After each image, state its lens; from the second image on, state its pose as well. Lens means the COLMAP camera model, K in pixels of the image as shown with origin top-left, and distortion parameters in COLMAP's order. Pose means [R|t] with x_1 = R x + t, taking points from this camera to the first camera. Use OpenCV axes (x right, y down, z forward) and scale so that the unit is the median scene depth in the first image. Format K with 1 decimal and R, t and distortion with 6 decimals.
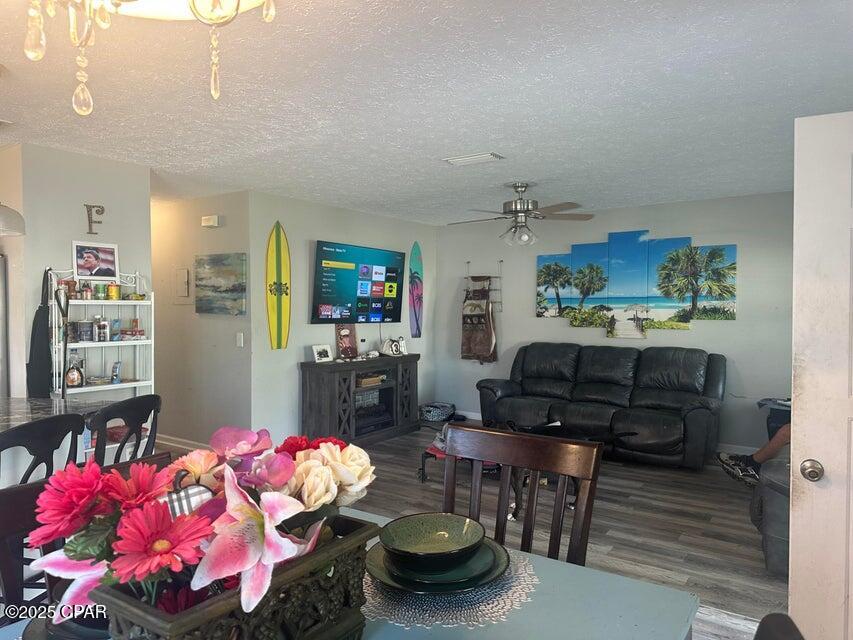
lens RADIAL K [[596.6, 0, 430.4], [0, 596.6, 313.7], [0, 0, 1]] dist [0.007870, -0.030732]
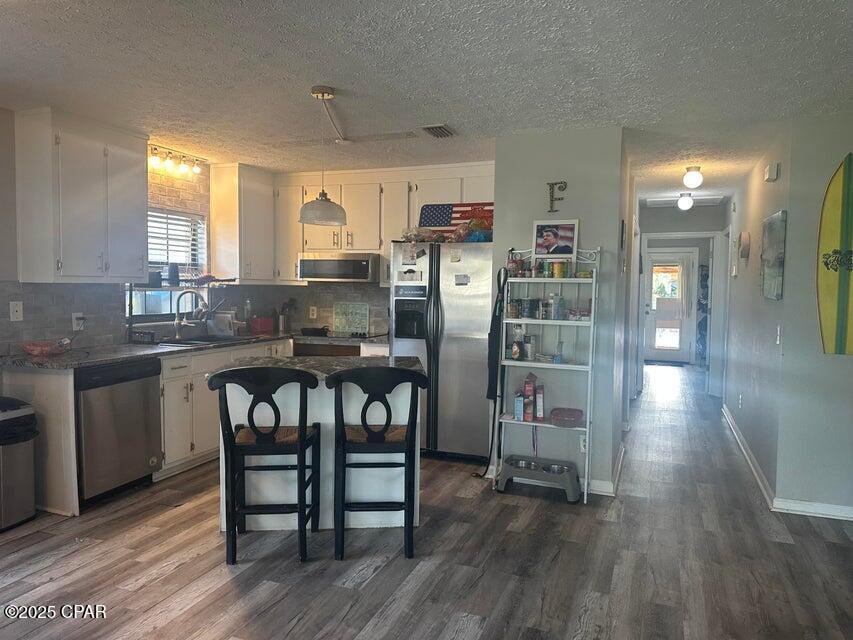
lens RADIAL K [[596.6, 0, 442.5], [0, 596.6, 321.1], [0, 0, 1]] dist [0.007870, -0.030732]
pose [[0.240220, 0.058612, -0.968947, 0.371283], [-0.024629, 0.998222, 0.054277, -0.000565], [0.970406, 0.010825, 0.241237, 0.585265]]
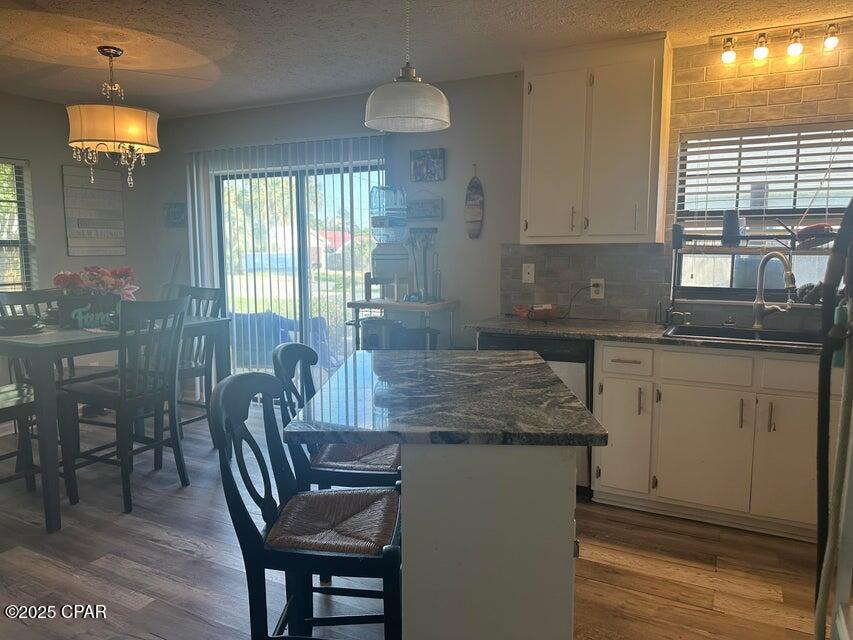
lens RADIAL K [[596.6, 0, 425.3], [0, 596.6, 322.6], [0, 0, 1]] dist [0.007870, -0.030732]
pose [[-0.996103, 0.011315, -0.087469, -0.428292], [-0.000534, 0.990944, 0.134275, 0.001457], [0.088196, 0.133798, -0.987076, 1.084423]]
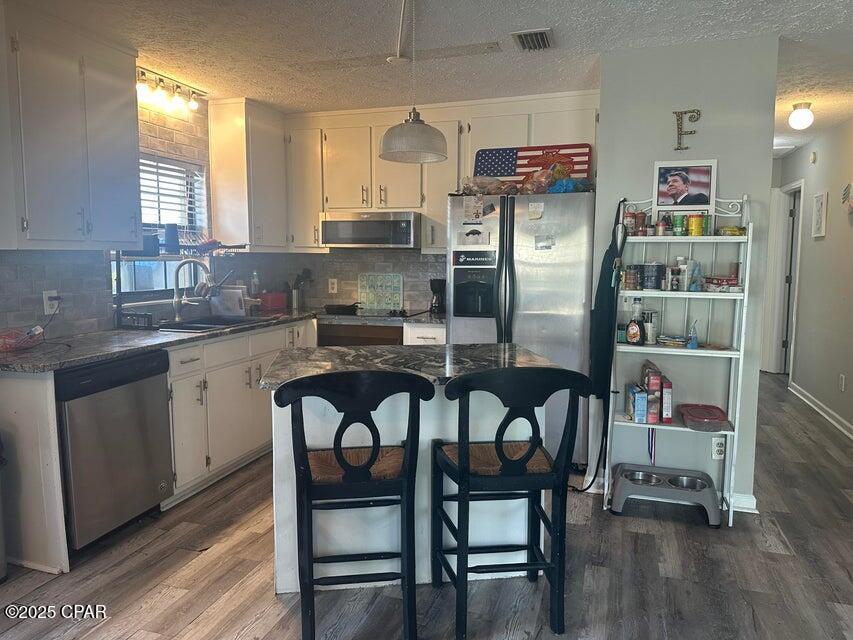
lens RADIAL K [[596.6, 0, 428.2], [0, 596.6, 322.4], [0, 0, 1]] dist [0.007870, -0.030732]
pose [[0.278272, 0.102846, -0.954980, 0.095301], [-0.012920, 0.994562, 0.103344, 0.011587], [0.960415, -0.016420, 0.278088, 0.475988]]
